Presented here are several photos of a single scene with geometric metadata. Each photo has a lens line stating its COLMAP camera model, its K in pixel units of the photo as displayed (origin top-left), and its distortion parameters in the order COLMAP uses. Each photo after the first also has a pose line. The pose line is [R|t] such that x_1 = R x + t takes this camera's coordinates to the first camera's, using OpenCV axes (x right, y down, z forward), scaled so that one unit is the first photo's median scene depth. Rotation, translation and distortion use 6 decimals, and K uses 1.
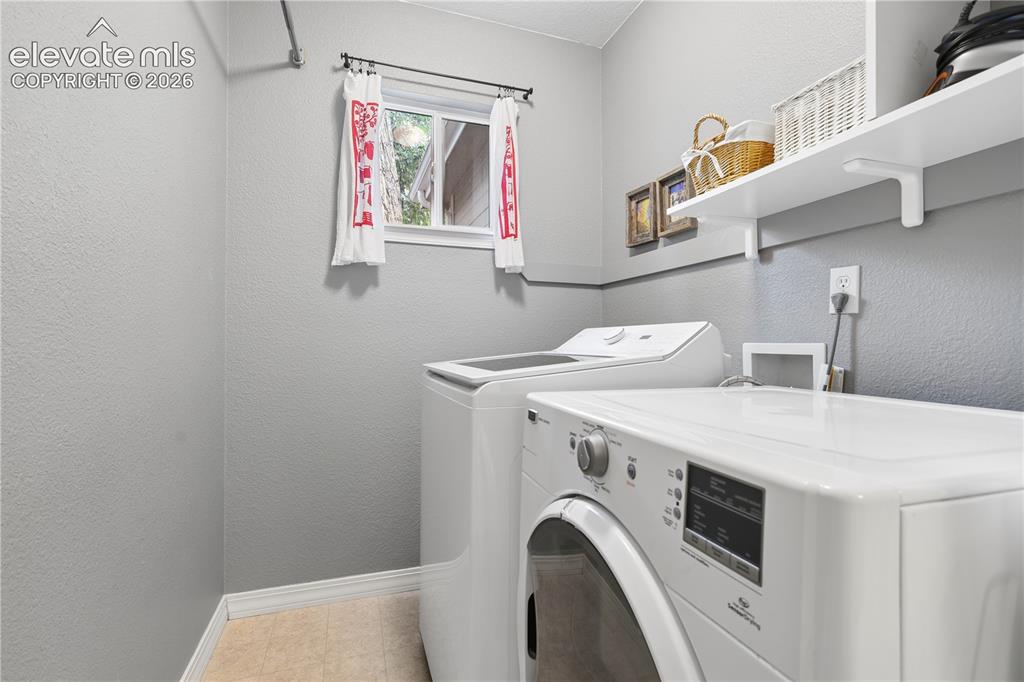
lens RADIAL K [[475.8, 0, 512.5], [0, 475.8, 341.9], [0, 0, 1]] dist [-0.000739, -0.000104]
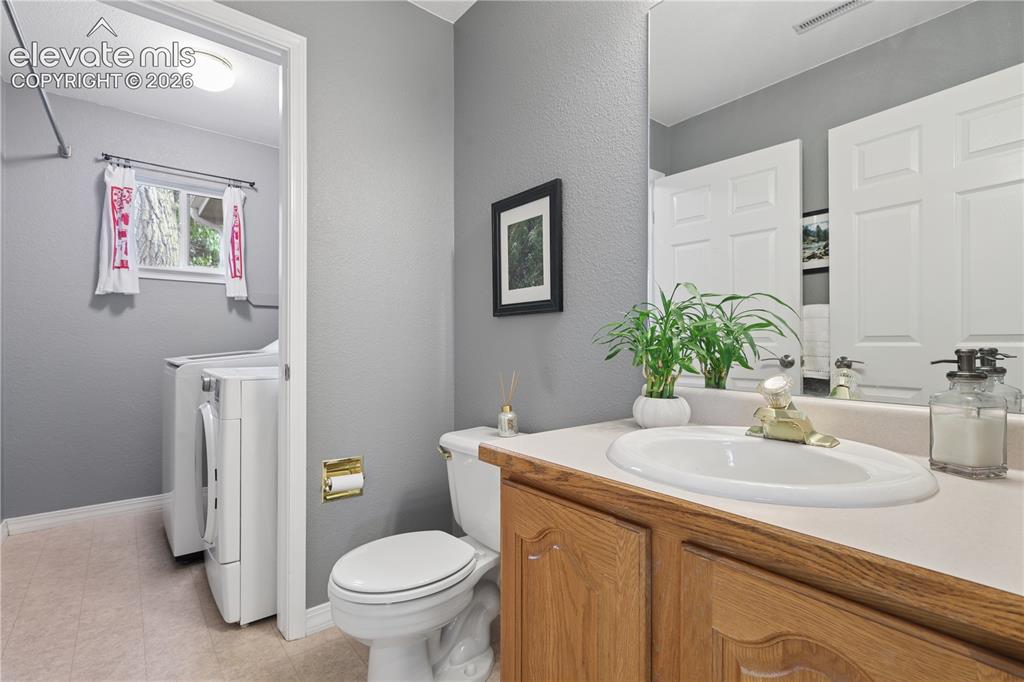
lens RADIAL K [[475.8, 0, 511.6], [0, 475.8, 342.6], [0, 0, 1]] dist [-0.000739, -0.000104]
pose [[0.936704, -0.004960, 0.350088, 0.314739], [0.004439, 0.999988, 0.002291, -0.007418], [-0.350095, -0.000592, 0.936714, -0.839091]]
